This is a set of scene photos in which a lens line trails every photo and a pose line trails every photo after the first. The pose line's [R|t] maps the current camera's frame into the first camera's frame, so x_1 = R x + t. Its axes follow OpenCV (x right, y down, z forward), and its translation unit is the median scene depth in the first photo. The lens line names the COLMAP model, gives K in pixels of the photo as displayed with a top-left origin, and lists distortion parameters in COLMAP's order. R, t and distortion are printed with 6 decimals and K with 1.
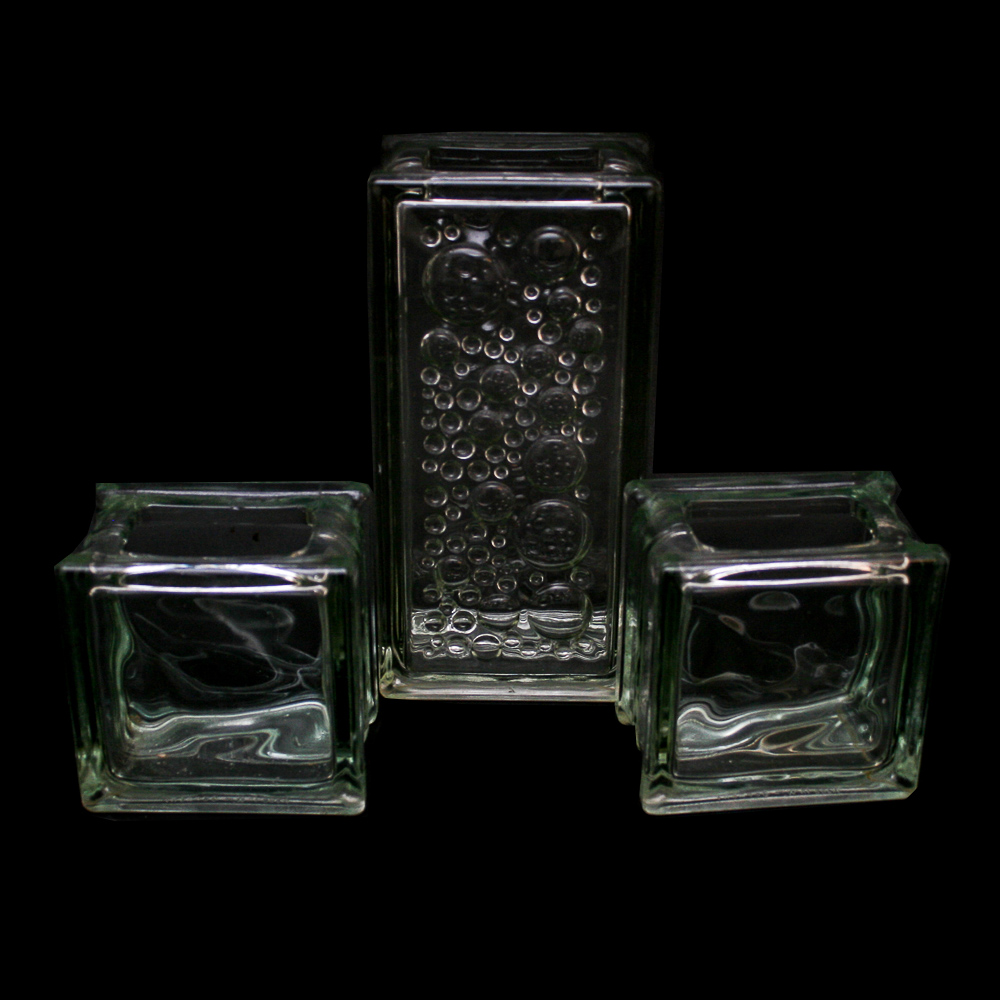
lens RADIAL K [[1721.1, 0, 500.0], [0, 1721.1, 500.0], [0, 0, 1]] dist [-0.064645, -0.029547]
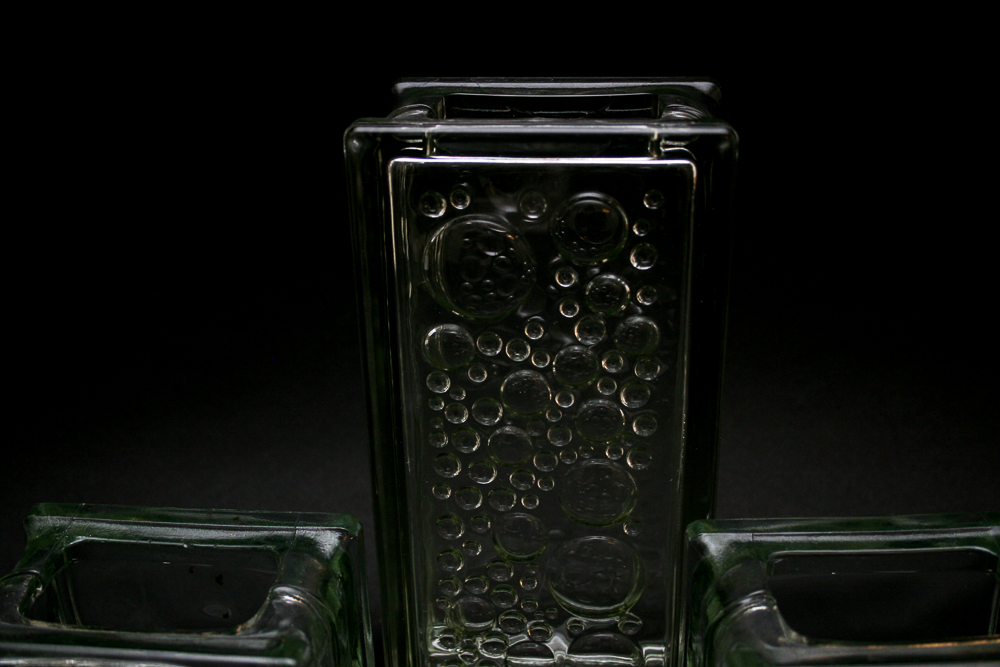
lens RADIAL K [[1169.3, 0, 502.1], [0, 1169.3, 355.5], [0, 0, 1]] dist [-0.000570, -0.241559]
pose [[0.995063, 0.013349, -0.098340, 0.040956], [-0.016582, 0.999346, -0.032131, -0.067370], [0.097847, 0.033603, 0.994634, 0.468310]]
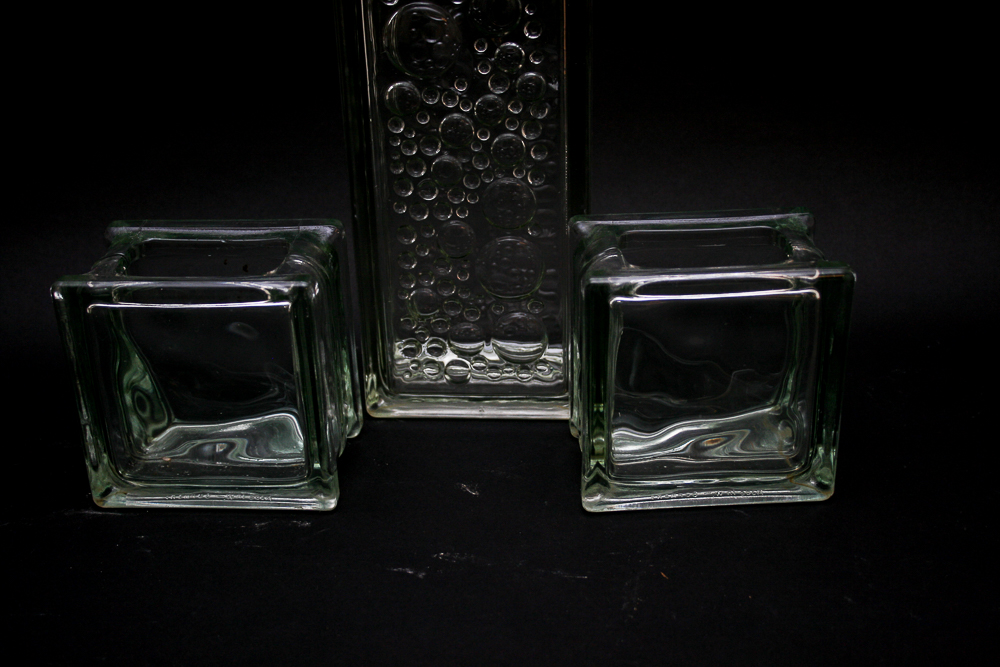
lens RADIAL K [[1315.2, 0, 500.0], [0, 1315.2, 333.5], [0, 0, 1]] dist [-0.024593, -0.029782]
pose [[0.997228, -0.004061, -0.074294, 0.091669], [0.003724, 0.999982, -0.004669, 0.069564], [0.074312, 0.004379, 0.997225, 0.140131]]
